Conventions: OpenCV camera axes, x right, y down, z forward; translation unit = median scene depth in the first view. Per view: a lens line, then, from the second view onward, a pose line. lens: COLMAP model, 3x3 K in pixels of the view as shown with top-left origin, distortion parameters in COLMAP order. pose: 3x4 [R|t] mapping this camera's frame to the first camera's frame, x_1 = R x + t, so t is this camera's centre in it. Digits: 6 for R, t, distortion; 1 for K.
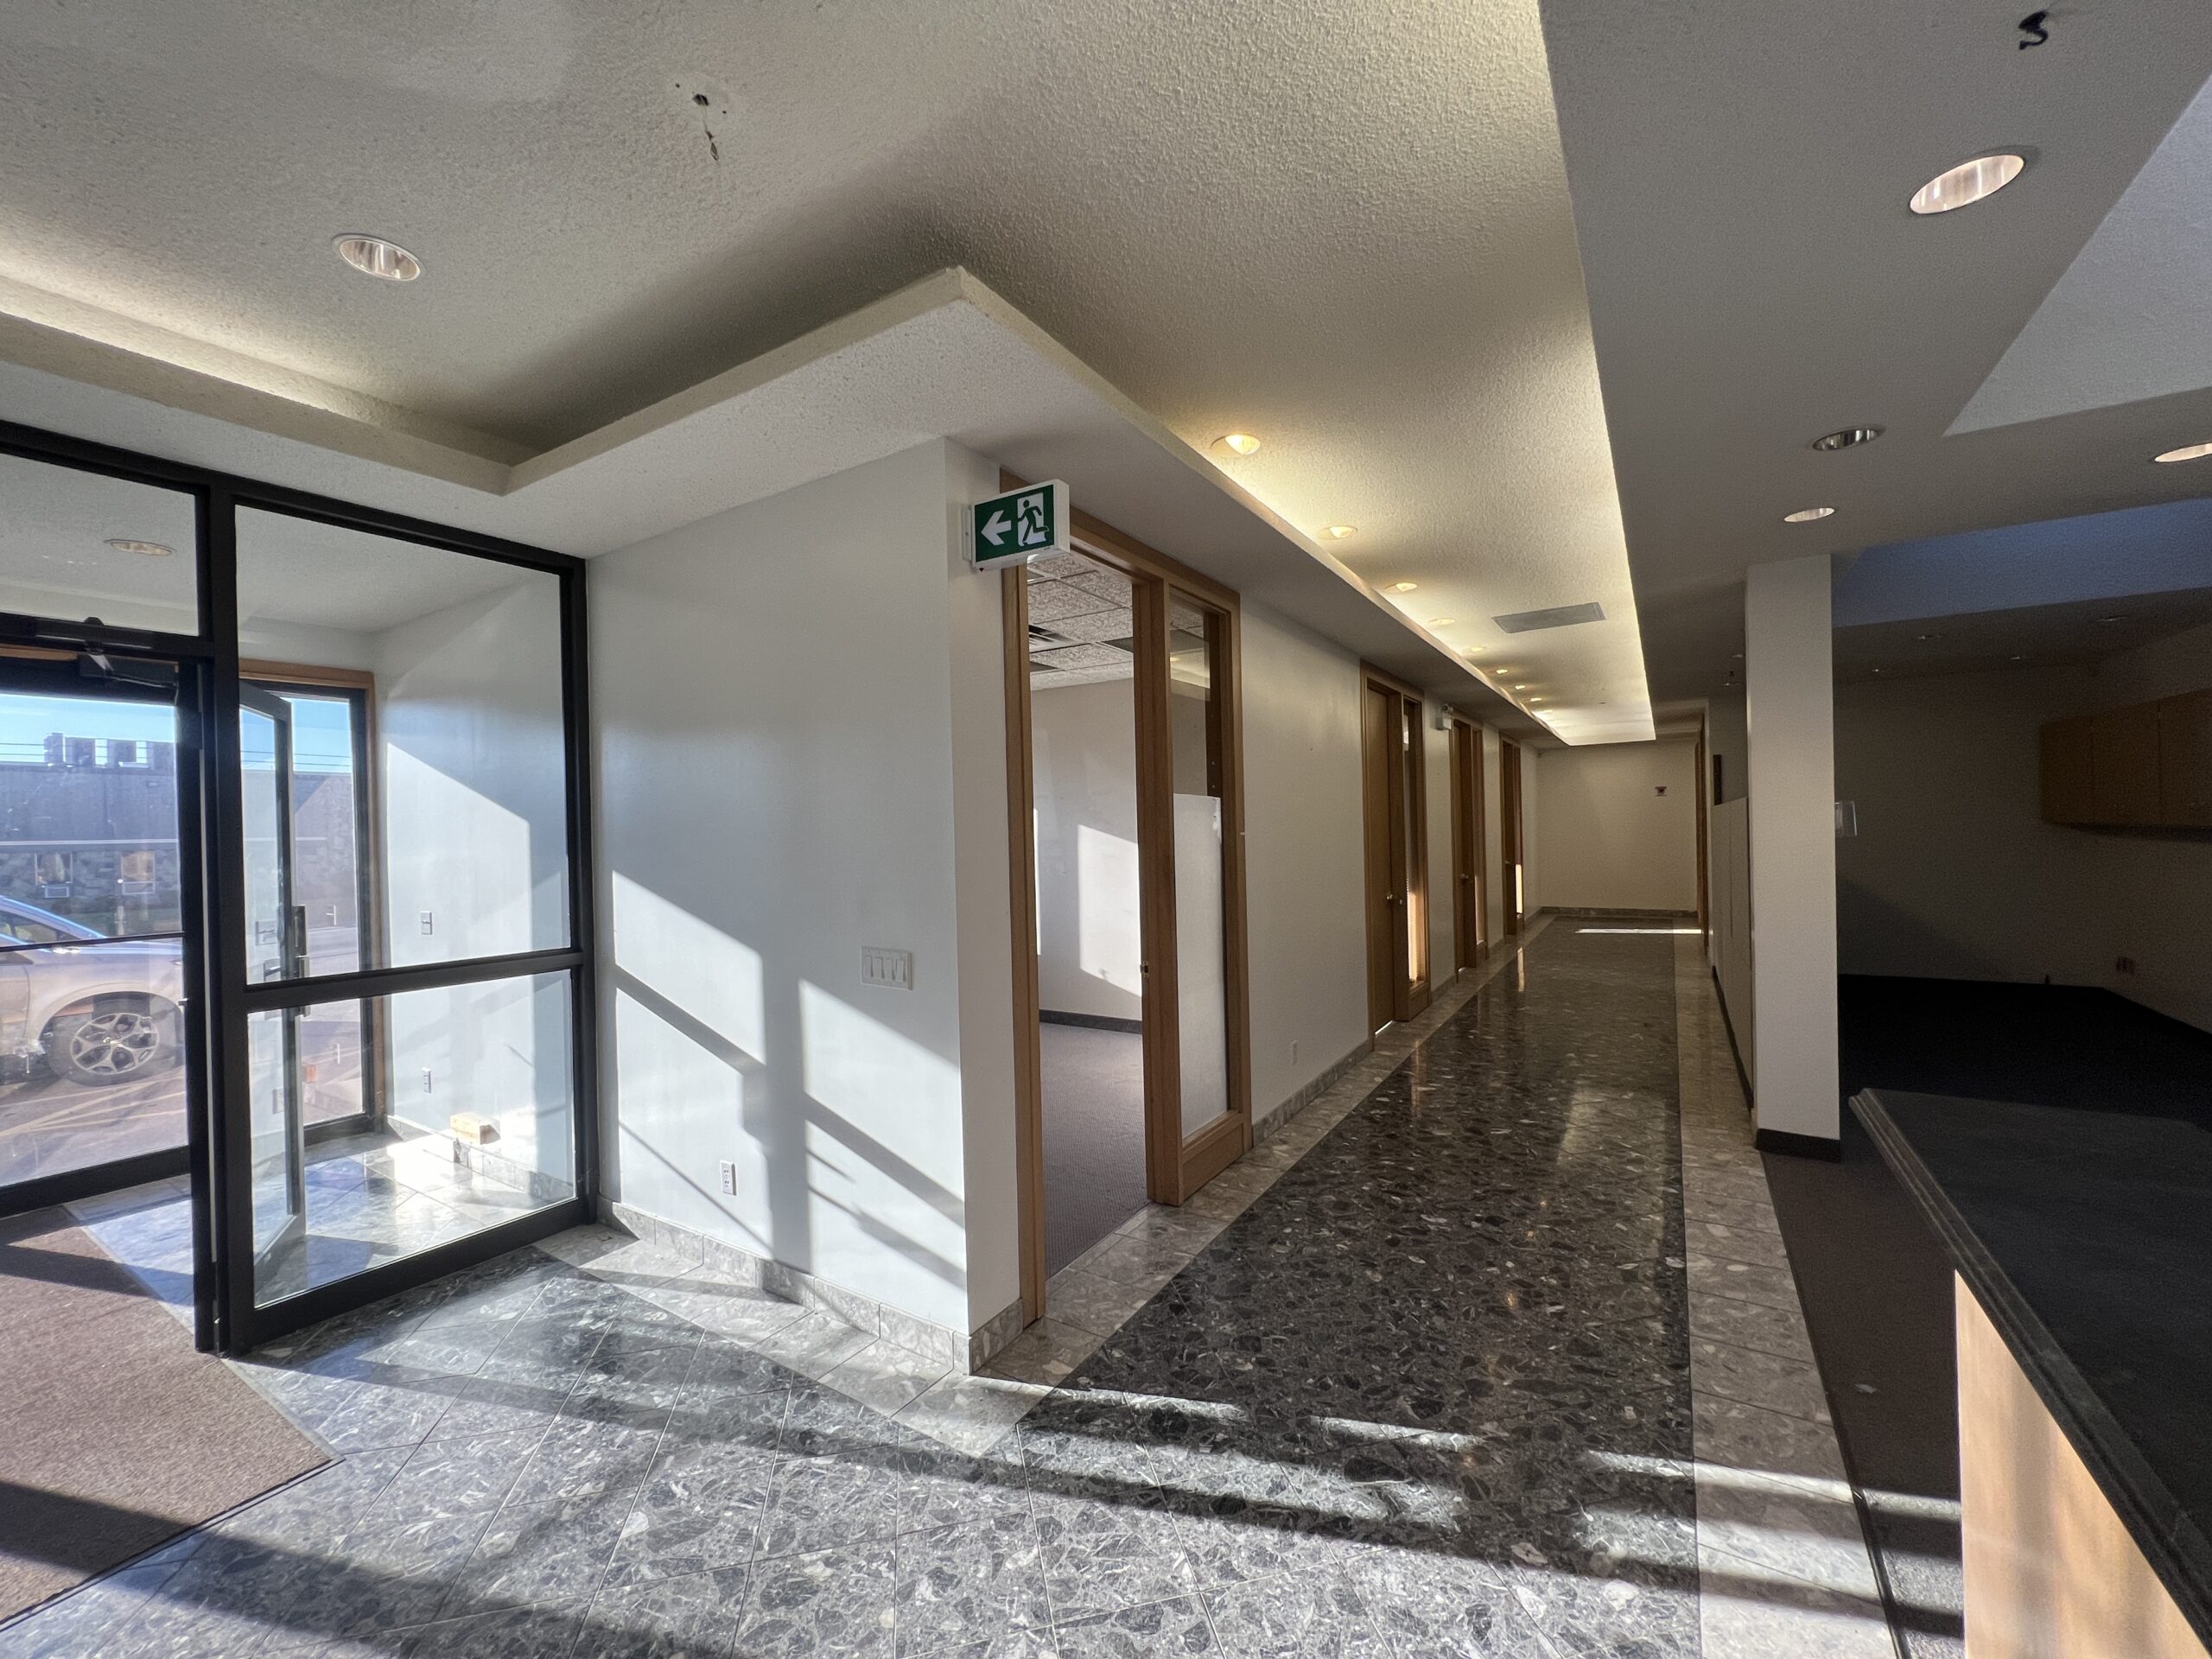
lens RADIAL K [[886.0, 0, 1109.1], [0, 886.0, 842.2], [0, 0, 1]] dist [-0.003216, 0.000659]
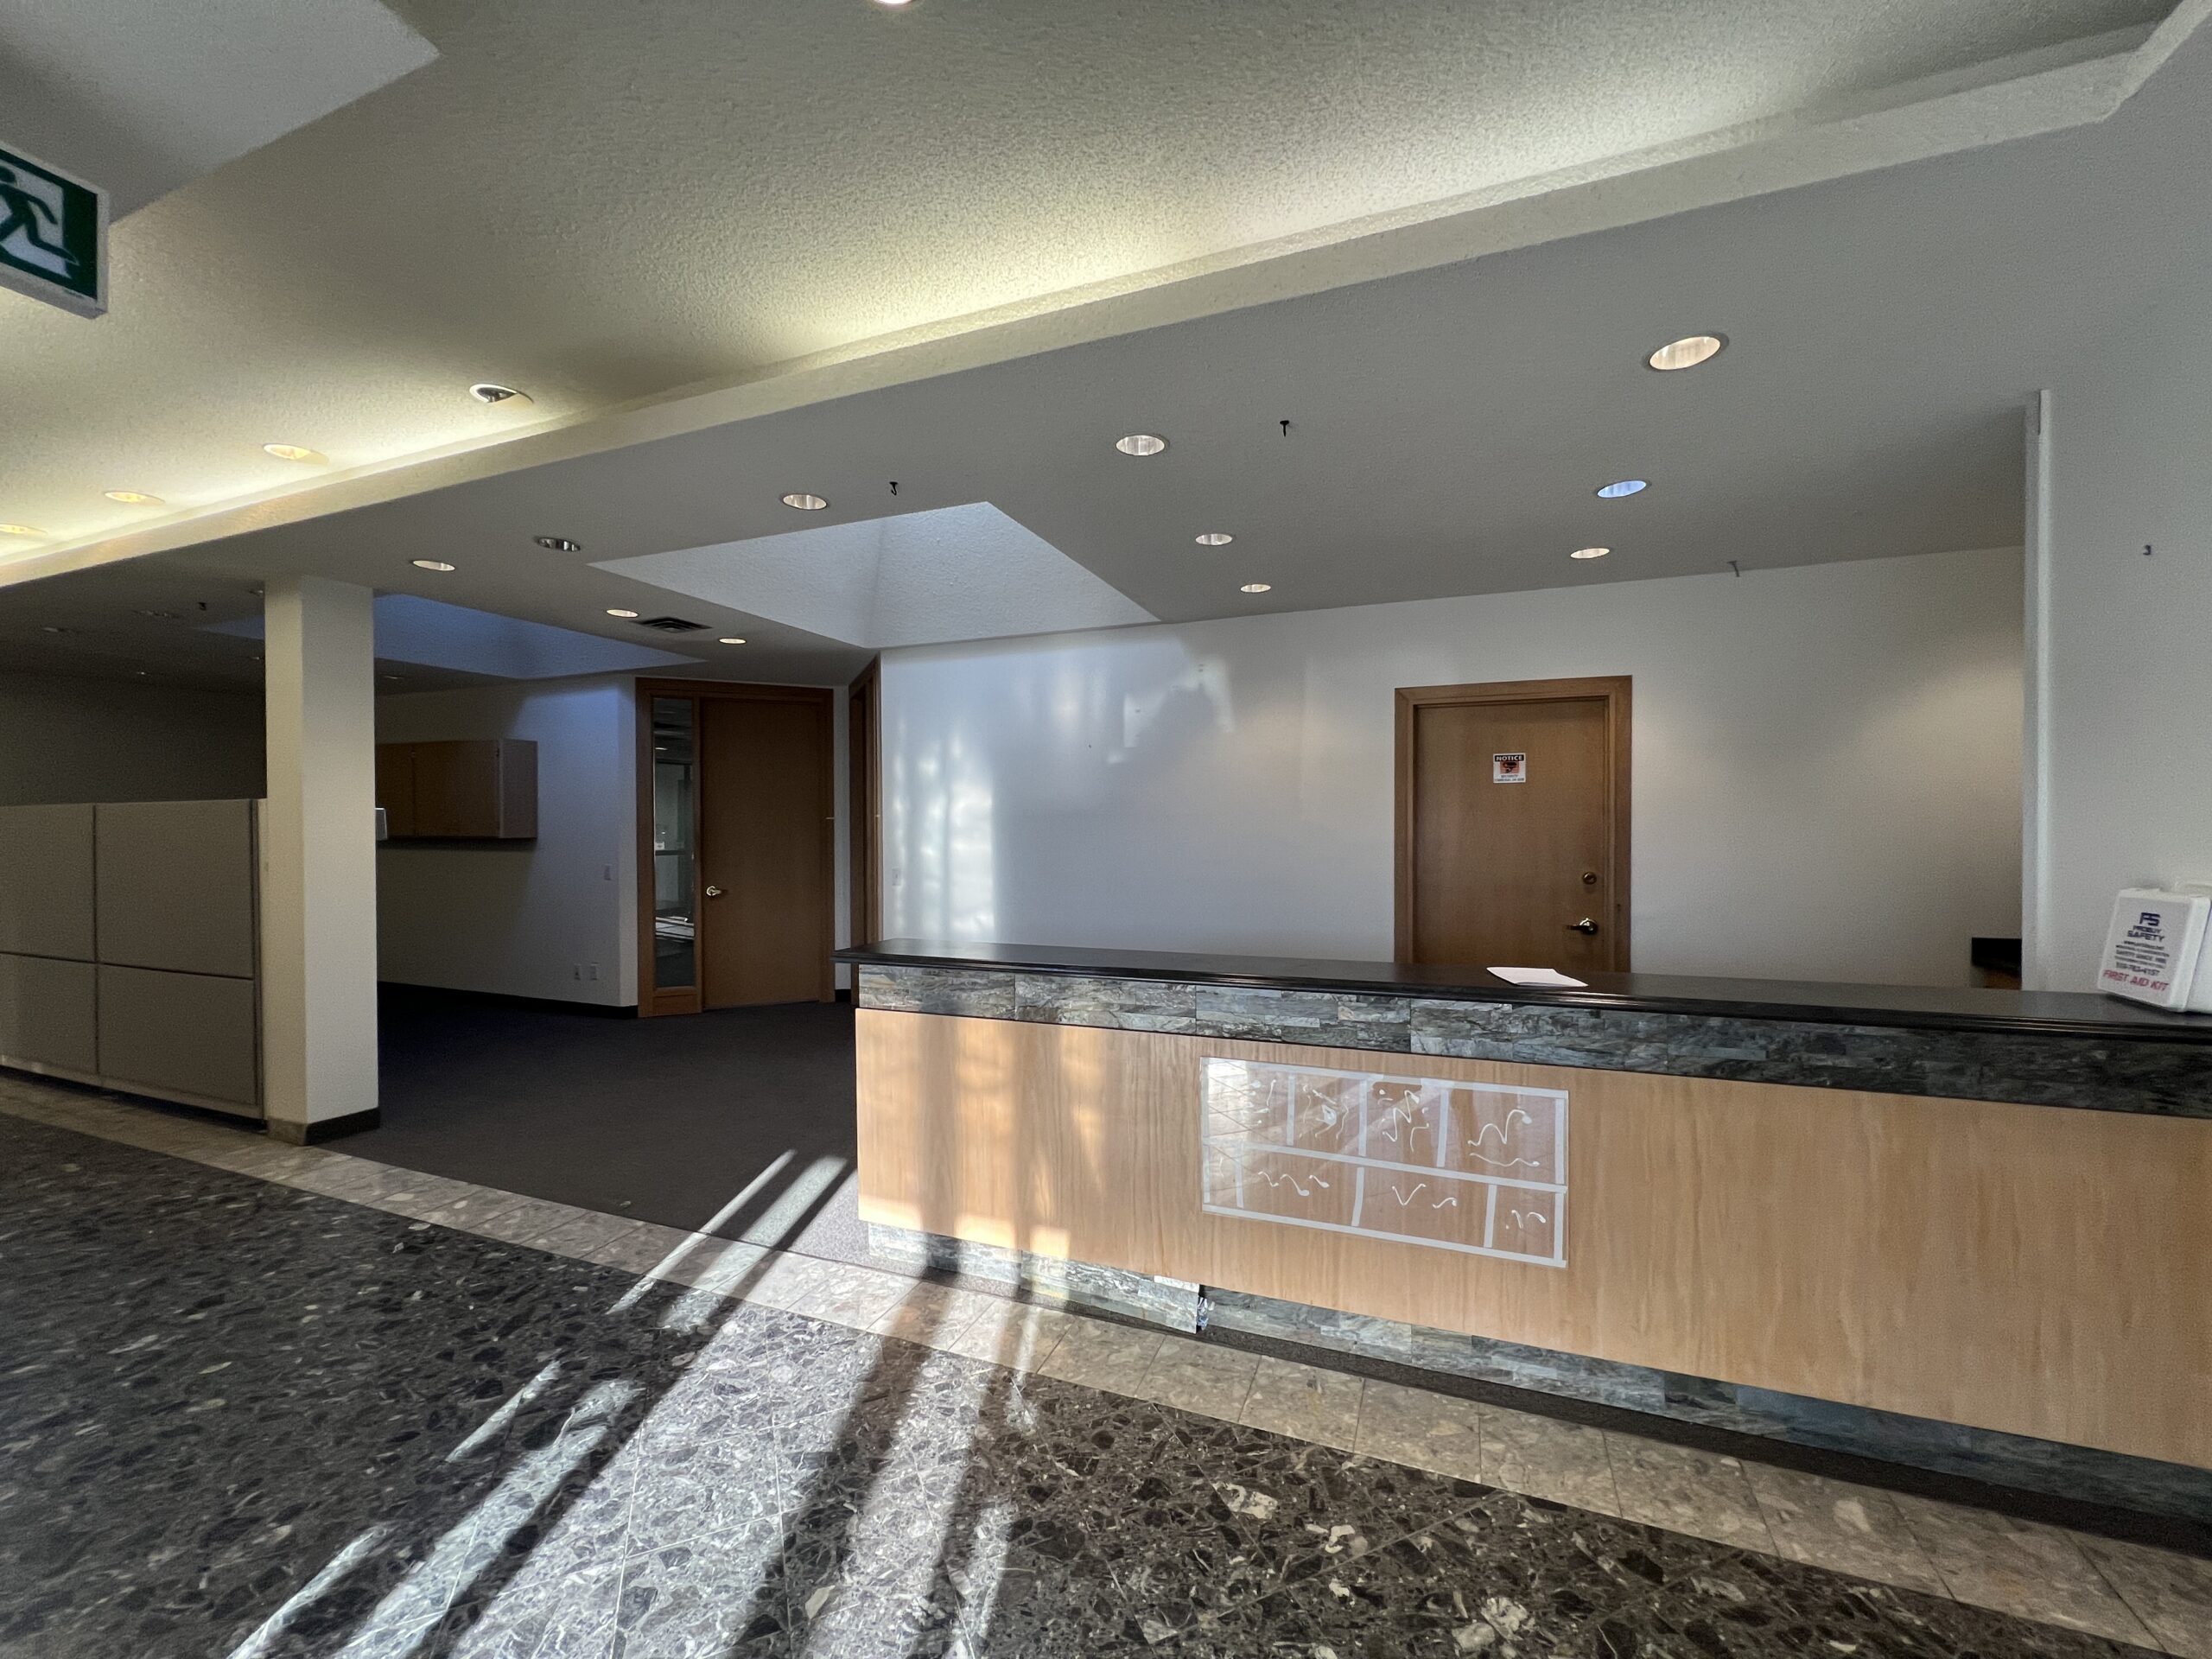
lens RADIAL K [[886.0, 0, 1106.4], [0, 886.0, 821.4], [0, 0, 1]] dist [-0.003216, 0.000659]
pose [[-0.186501, 0.027363, 0.982074, -0.851245], [0.027125, 0.999374, -0.022693, 0.042541], [-0.982080, 0.022406, -0.187127, 0.534590]]
